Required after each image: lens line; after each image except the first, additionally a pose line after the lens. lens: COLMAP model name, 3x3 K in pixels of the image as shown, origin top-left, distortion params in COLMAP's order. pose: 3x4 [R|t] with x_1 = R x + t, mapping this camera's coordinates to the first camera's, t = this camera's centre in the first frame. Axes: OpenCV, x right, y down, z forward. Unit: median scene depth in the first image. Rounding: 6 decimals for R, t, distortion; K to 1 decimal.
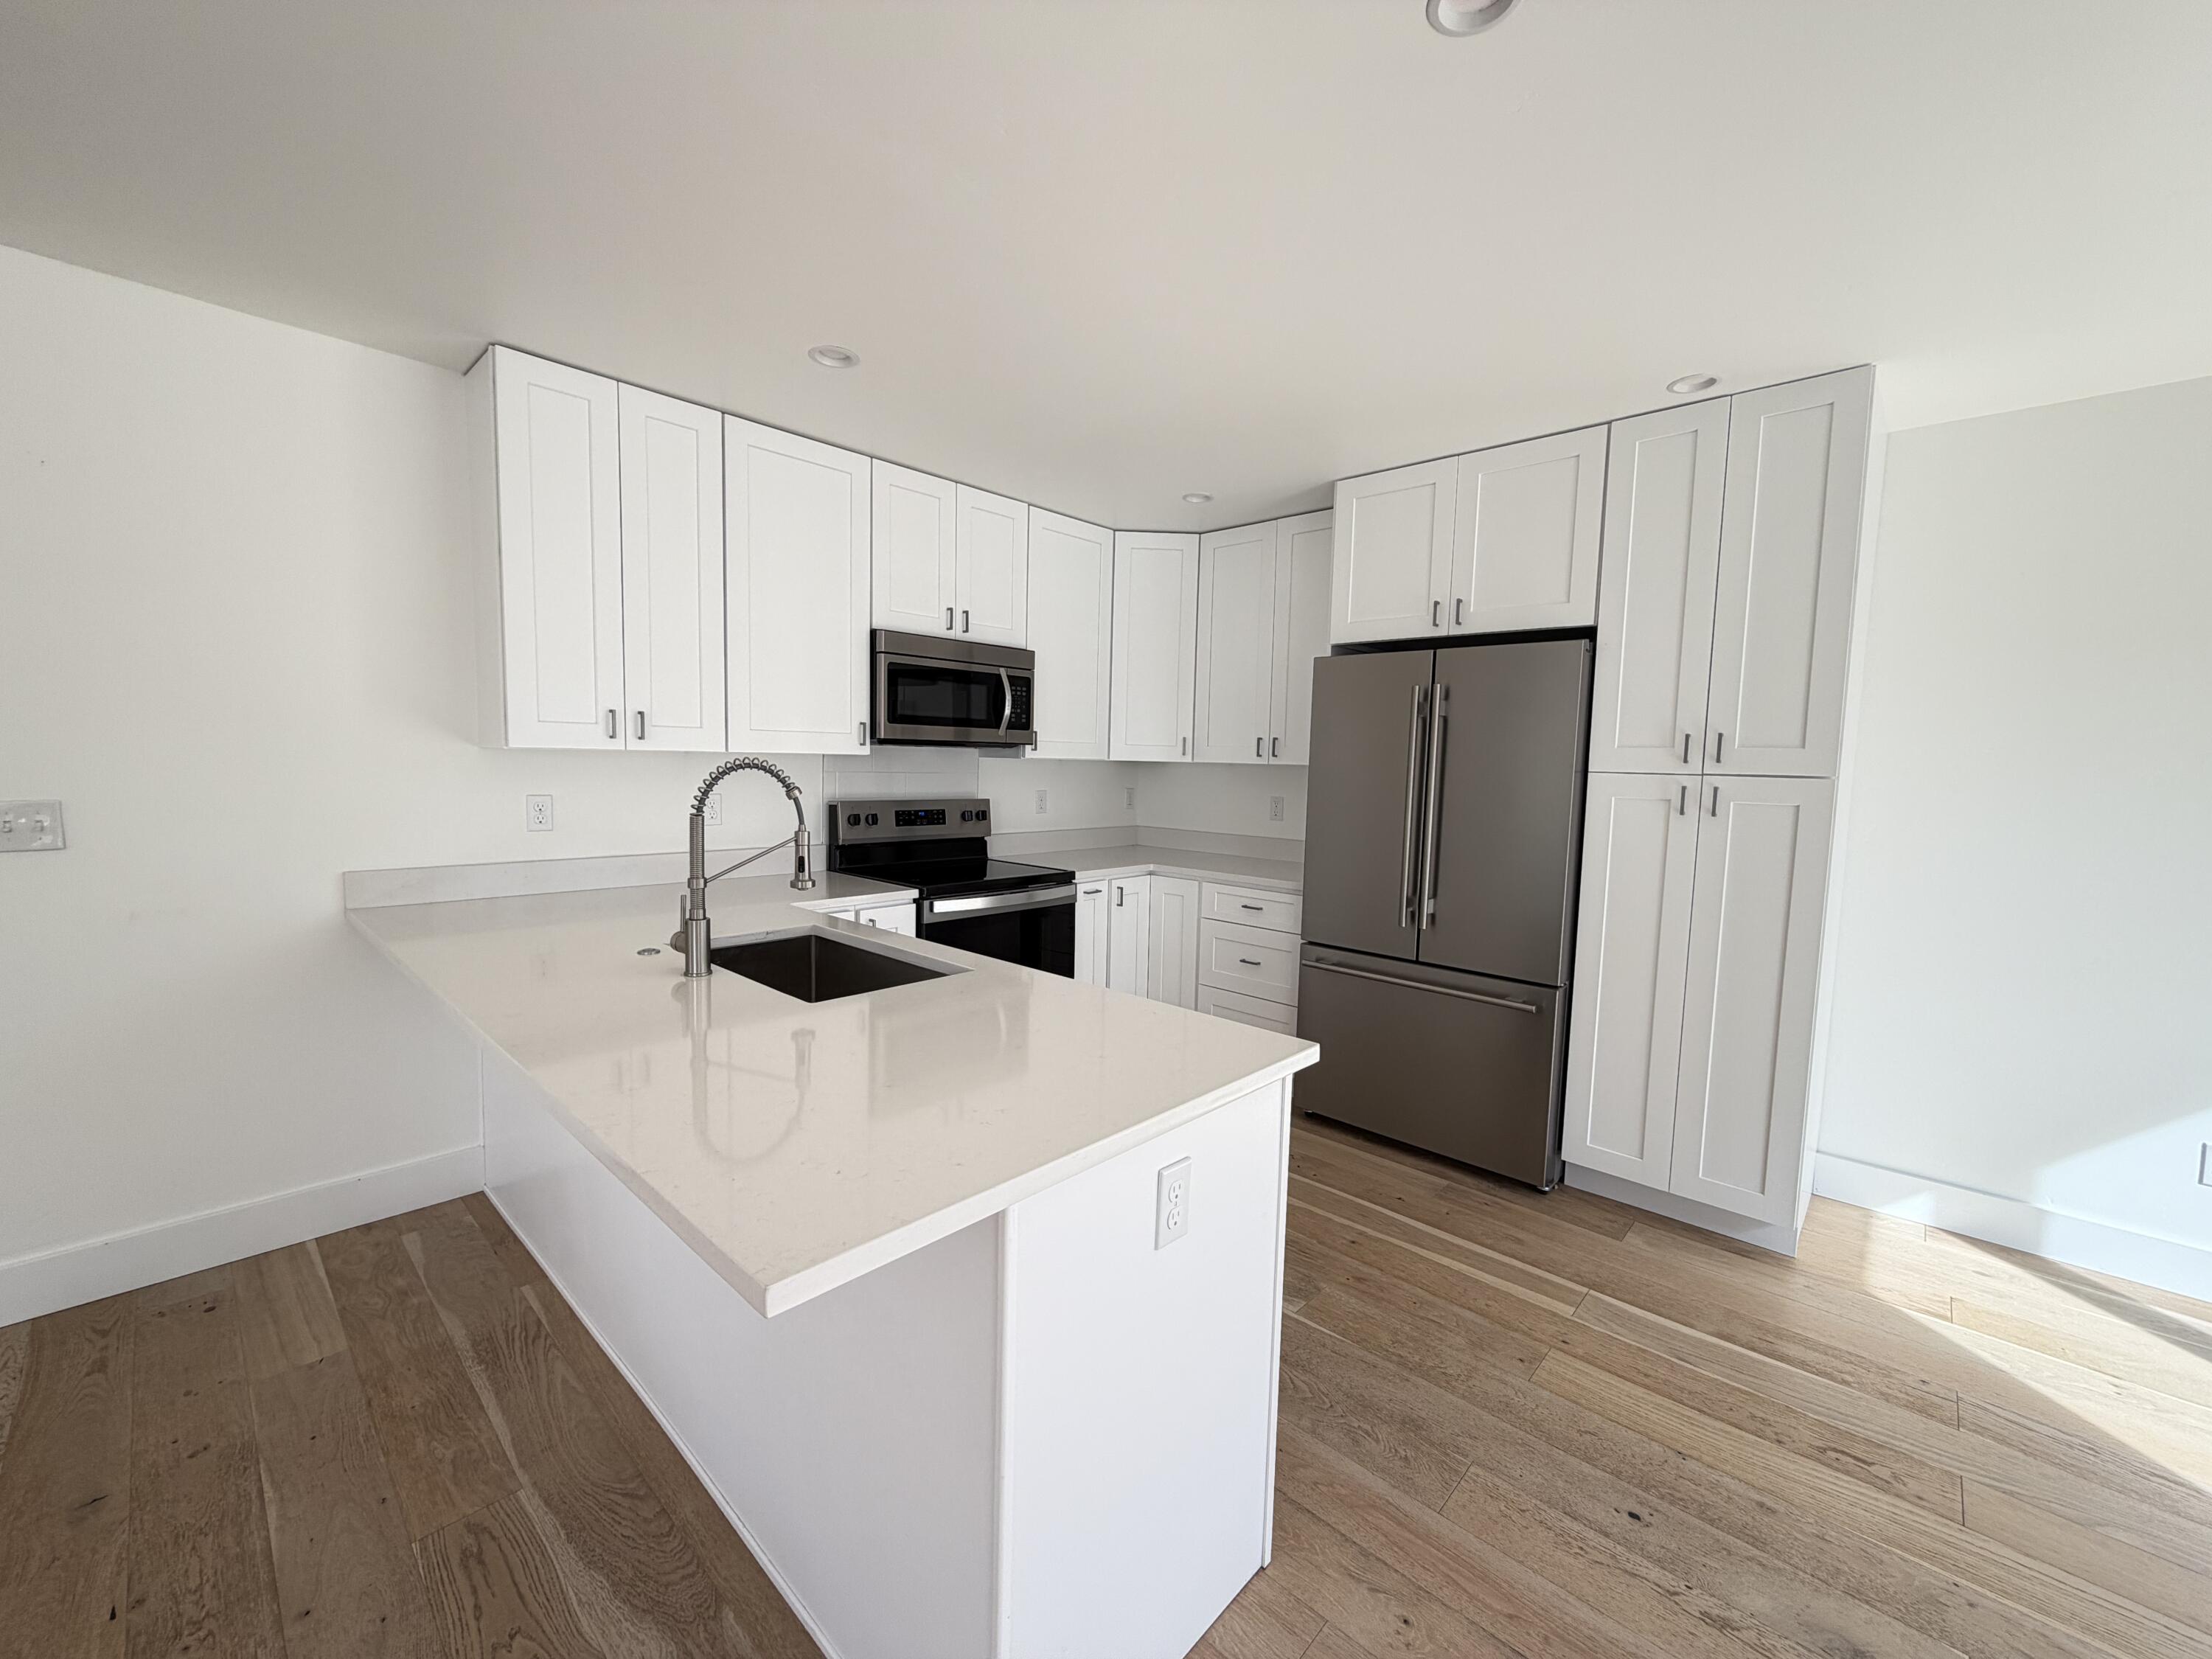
lens RADIAL K [[881.3, 0, 1098.1], [0, 881.3, 831.5], [0, 0, 1]] dist [0.000542, -0.000029]
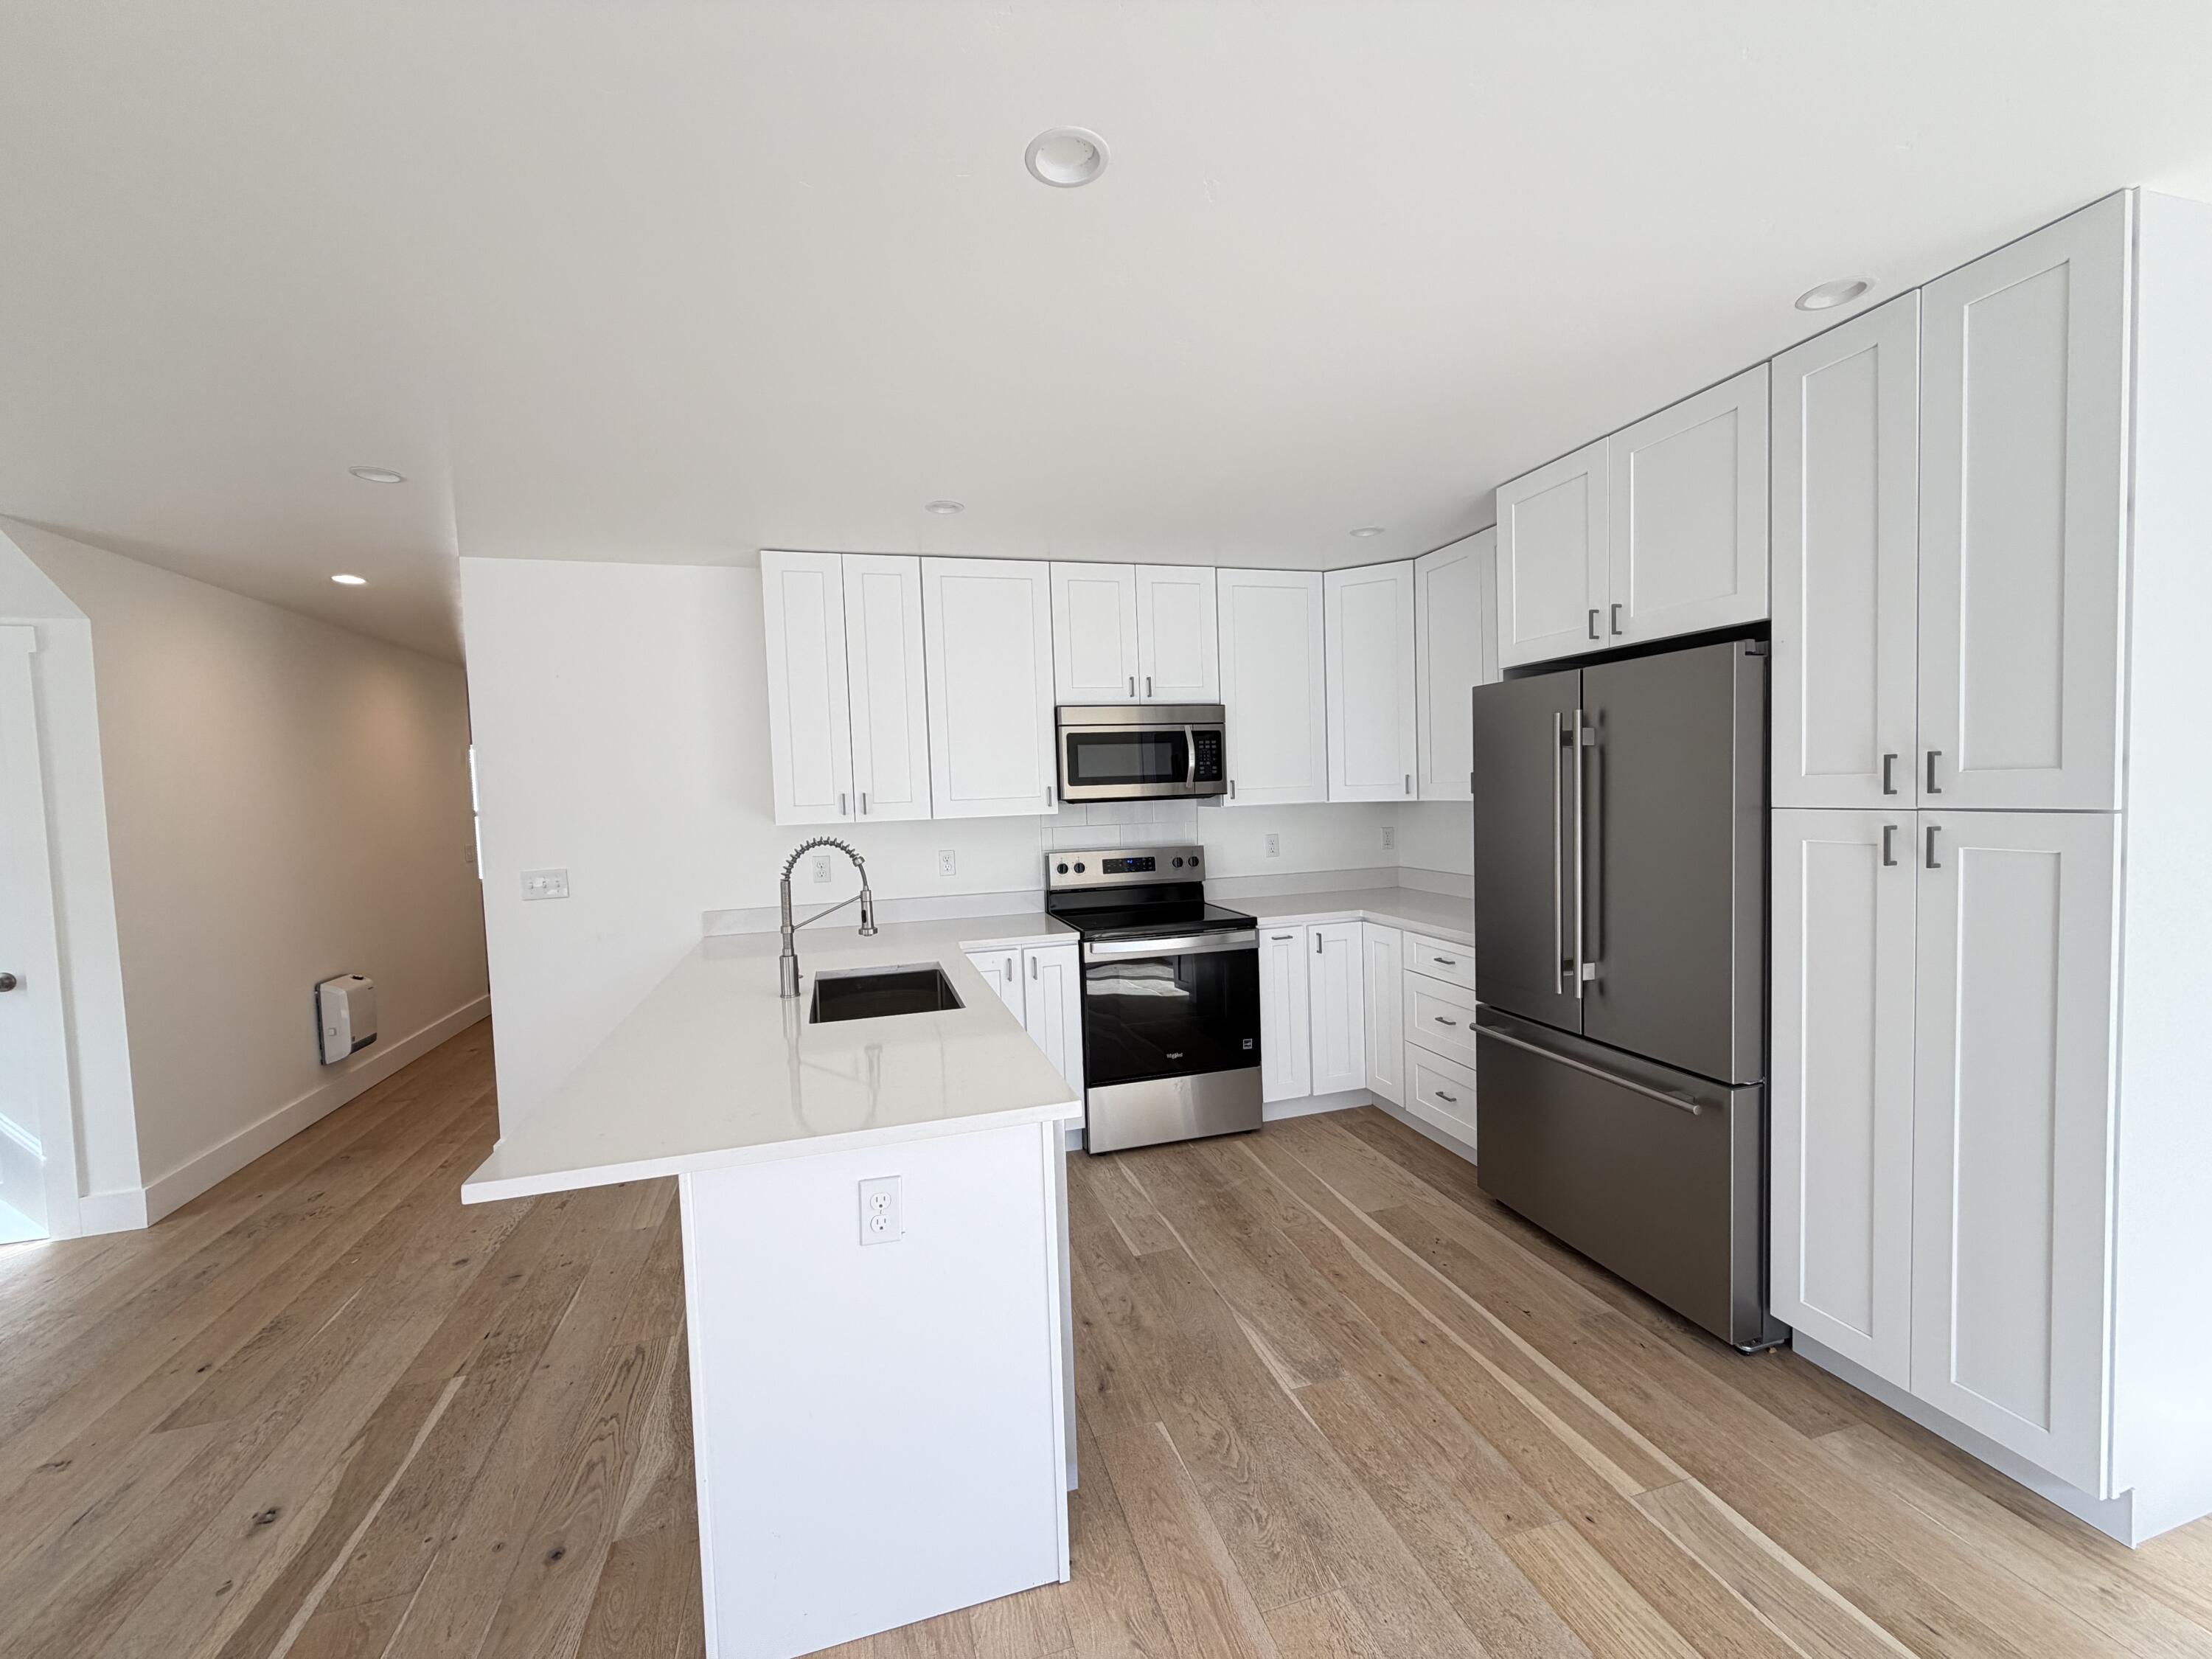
lens RADIAL K [[881.3, 0, 1097.7], [0, 881.3, 830.1], [0, 0, 1]] dist [0.000542, -0.000029]
pose [[0.859699, -0.028281, -0.510017, 0.446511], [0.012017, 0.999310, -0.035155, -0.028579], [0.510659, 0.024094, 0.859446, 0.038056]]
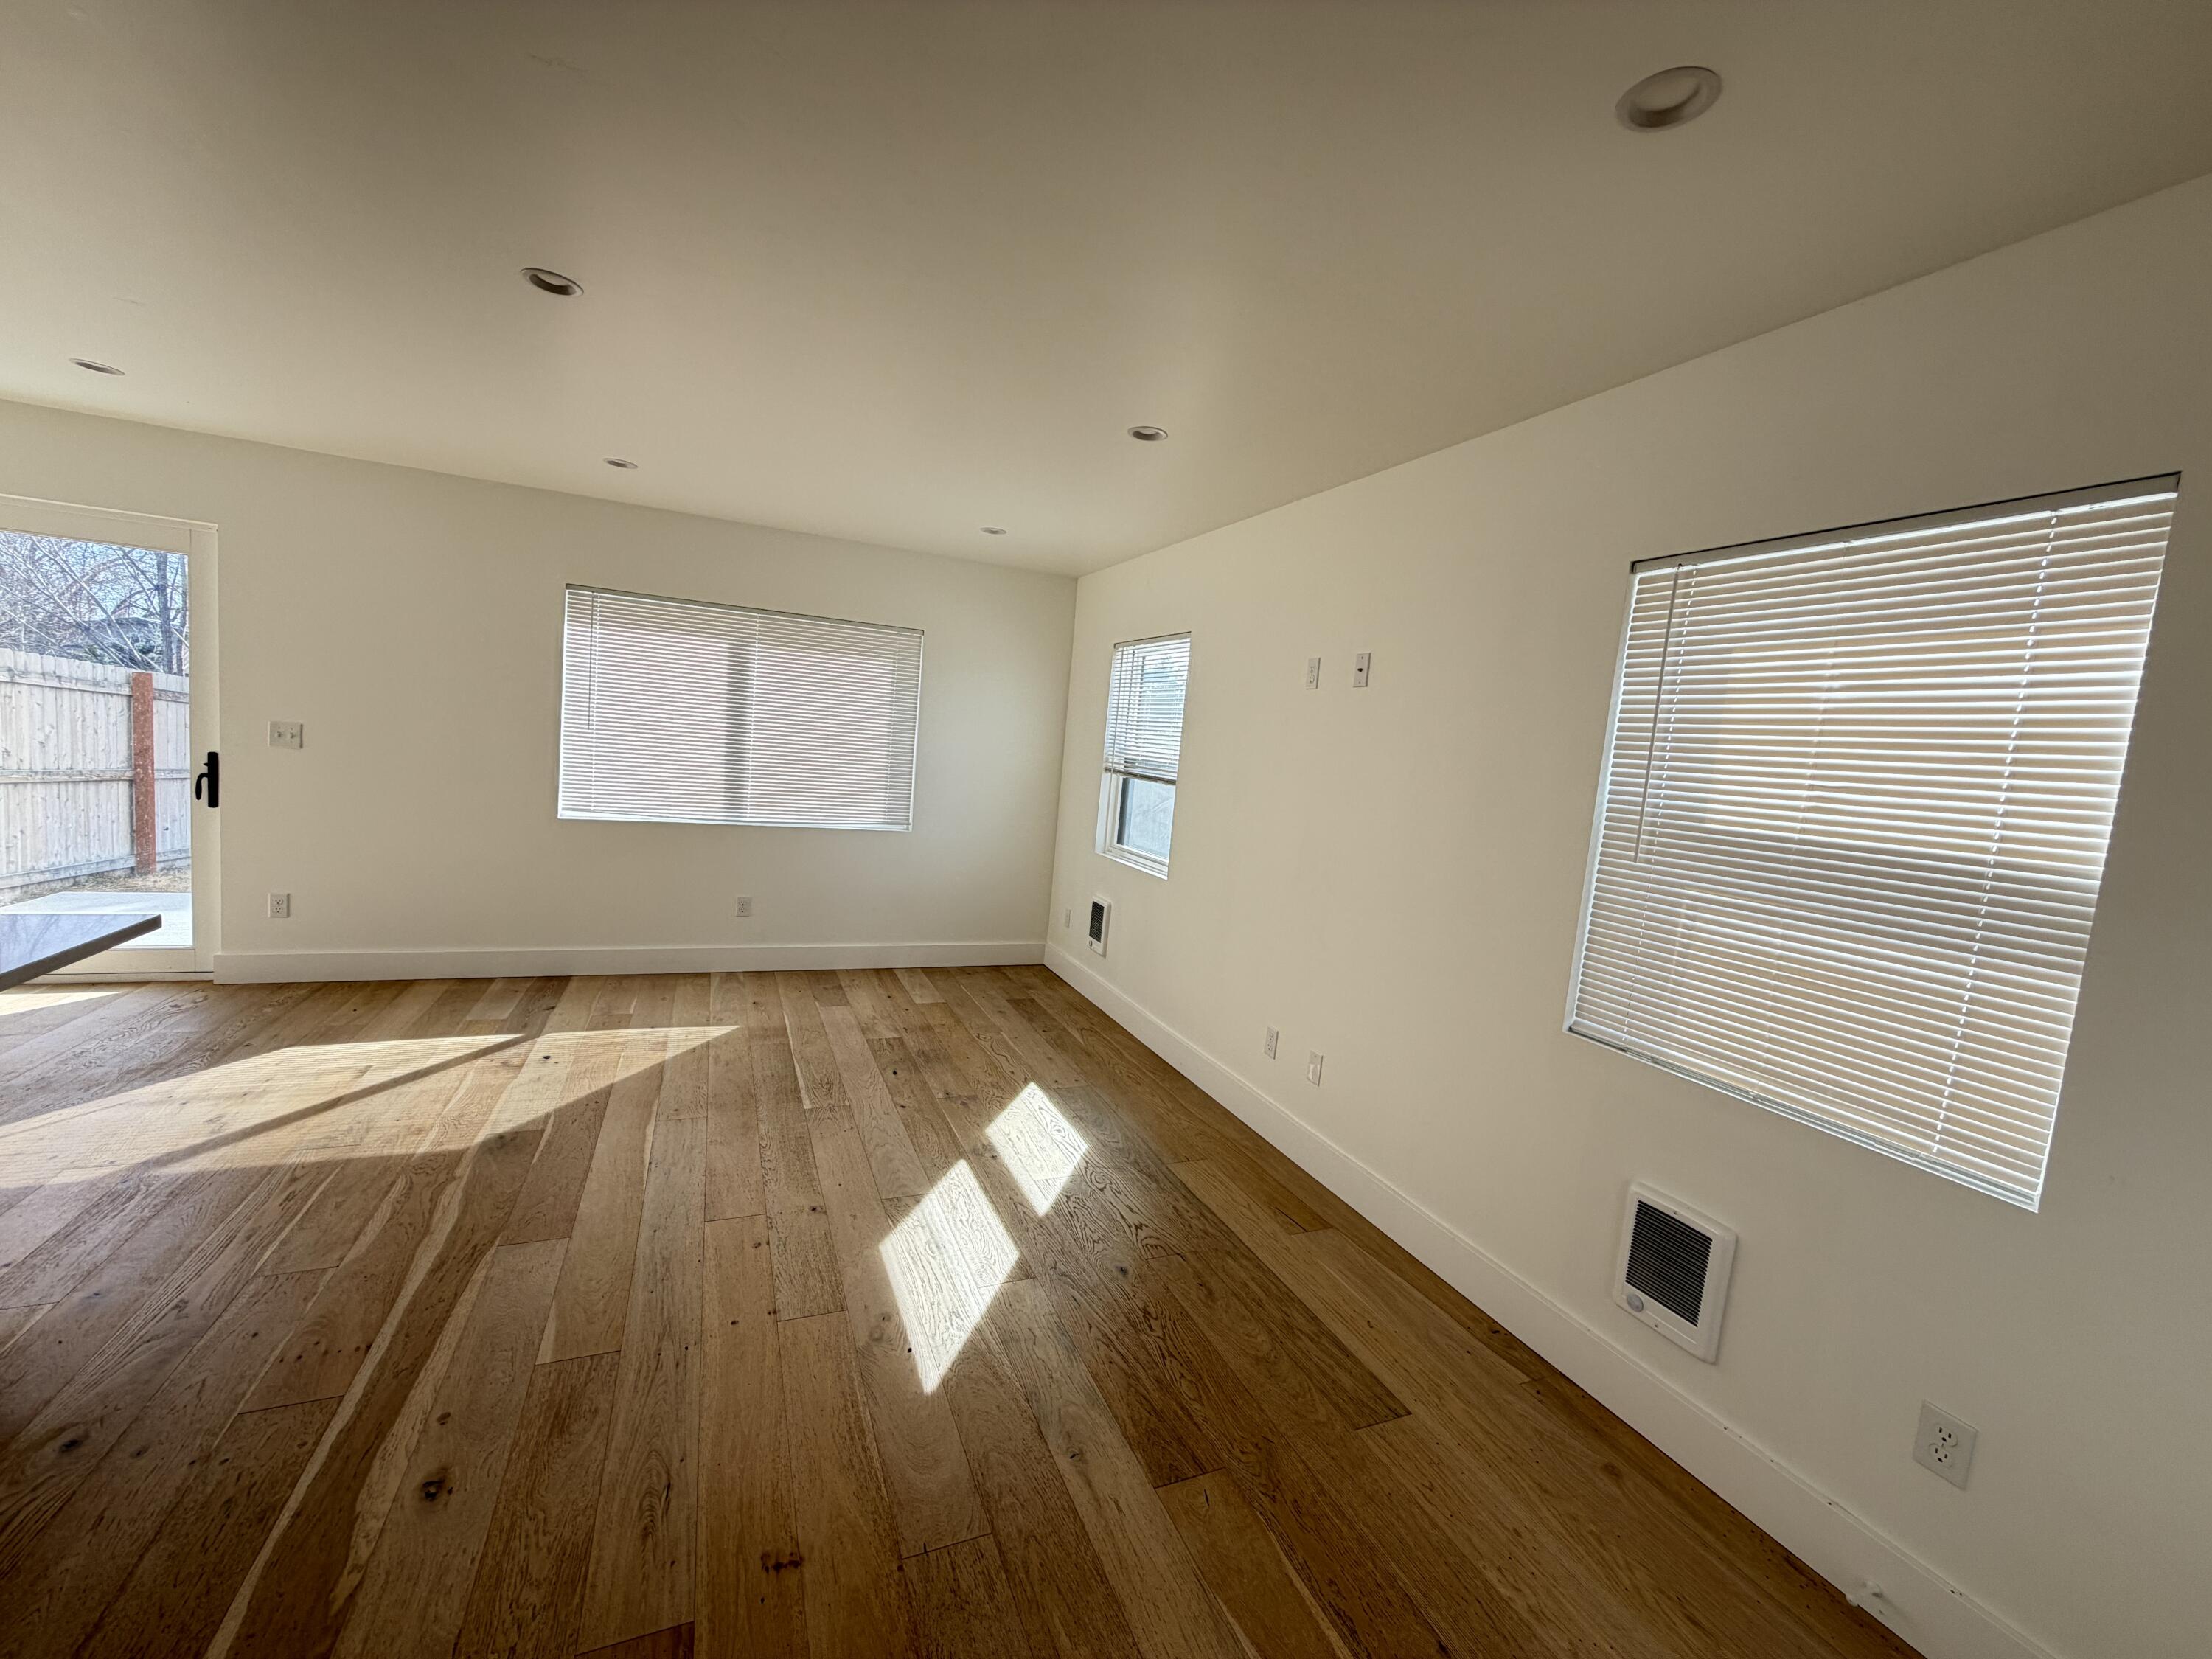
lens RADIAL K [[881.3, 0, 1097.4], [0, 881.3, 826.2], [0, 0, 1]] dist [0.000542, -0.000029]
pose [[-0.911543, -0.142321, 0.385790, -1.030089], [-0.076661, 0.980564, 0.180604, -0.103683], [-0.403995, 0.135054, -0.904737, 0.600565]]
